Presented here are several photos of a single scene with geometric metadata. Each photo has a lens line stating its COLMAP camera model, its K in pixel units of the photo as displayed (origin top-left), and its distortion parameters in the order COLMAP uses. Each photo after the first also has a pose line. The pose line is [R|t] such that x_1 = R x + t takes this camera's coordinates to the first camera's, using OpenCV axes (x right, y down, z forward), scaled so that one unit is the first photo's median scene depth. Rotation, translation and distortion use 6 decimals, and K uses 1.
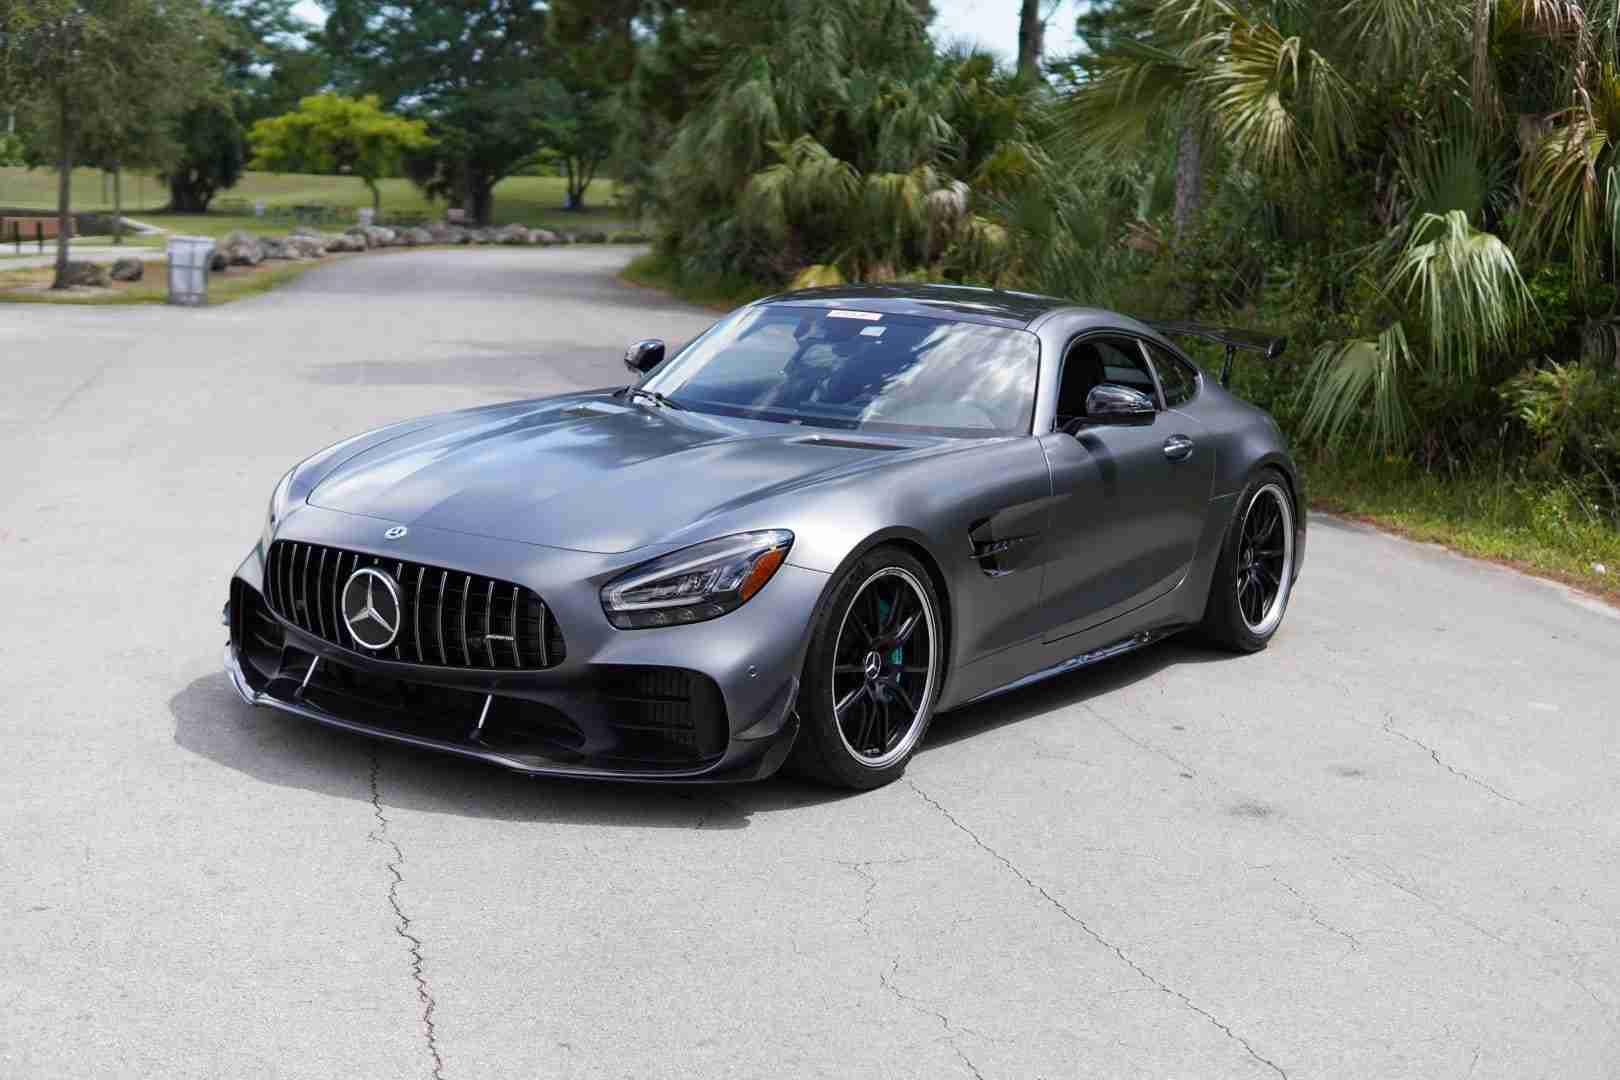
lens RADIAL K [[2128.1, 0, 800.0], [0, 2128.1, 545.5], [0, 0, 1]] dist [-0.211832, 0.000000]
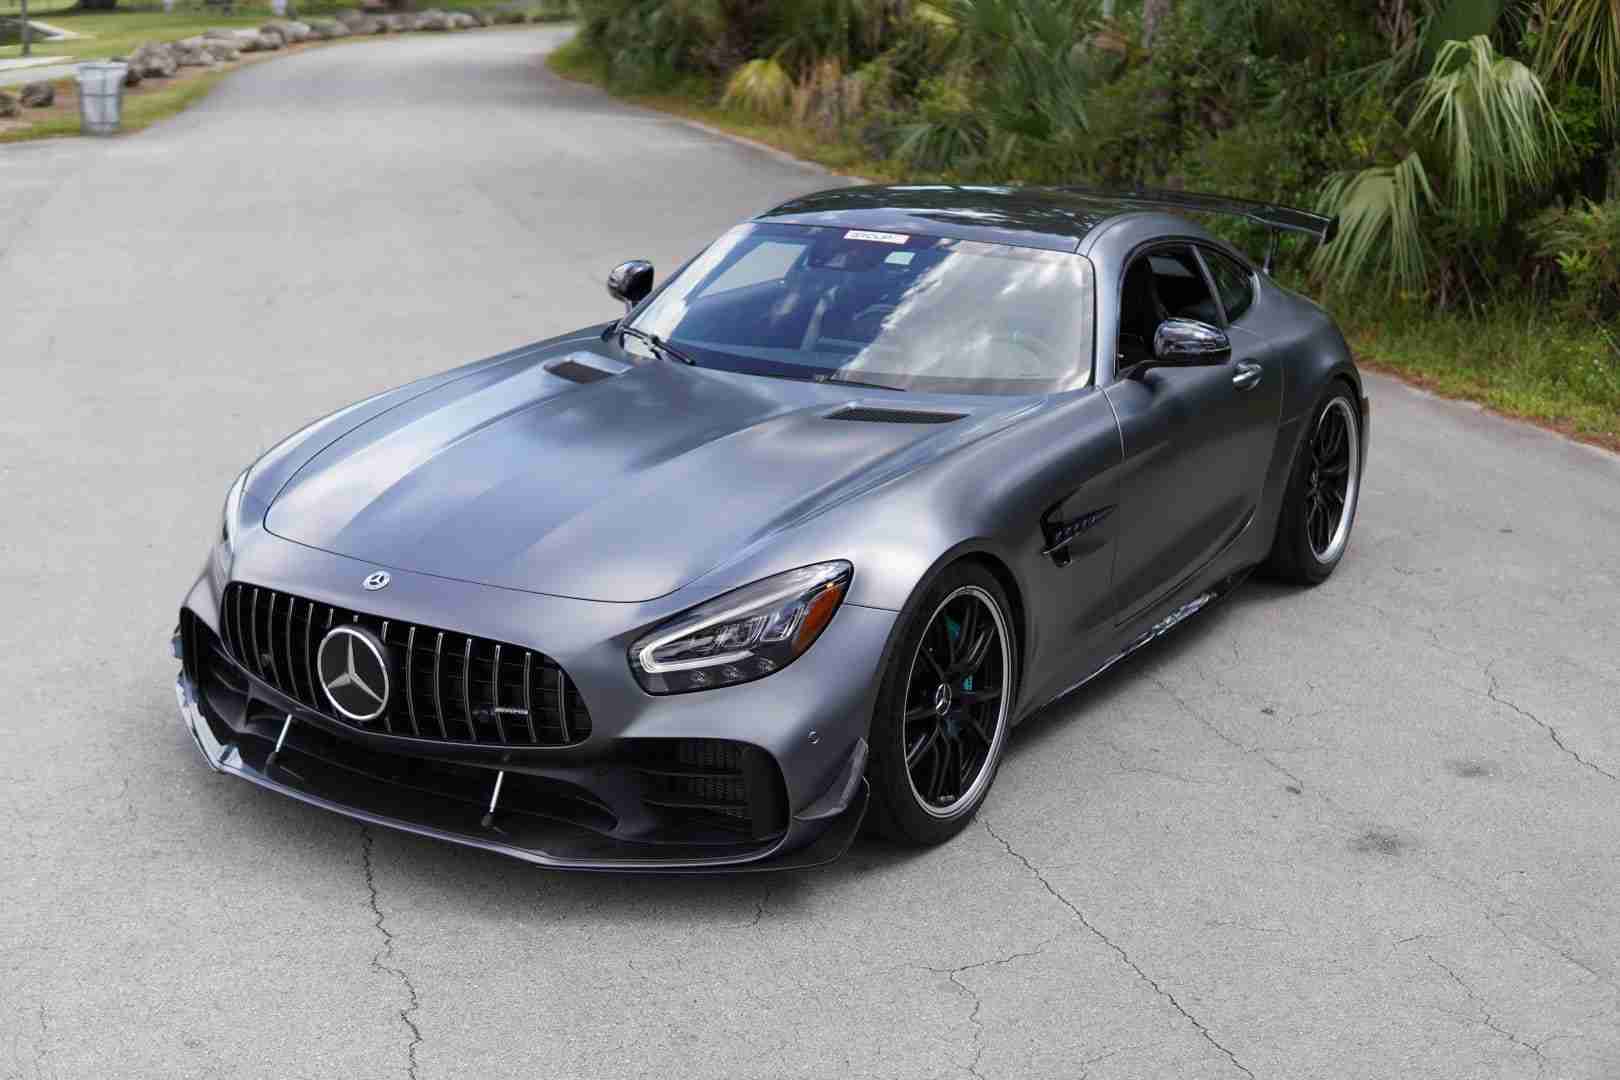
lens RADIAL K [[2128.1, 0, 807.8], [0, 2128.1, 543.3], [0, 0, 1]] dist [-0.211832, 0.000000]
pose [[0.998597, -0.042256, 0.031899, -0.032159], [0.038495, 0.993133, 0.110478, -0.073563], [-0.036348, -0.109095, 0.993367, 0.113204]]
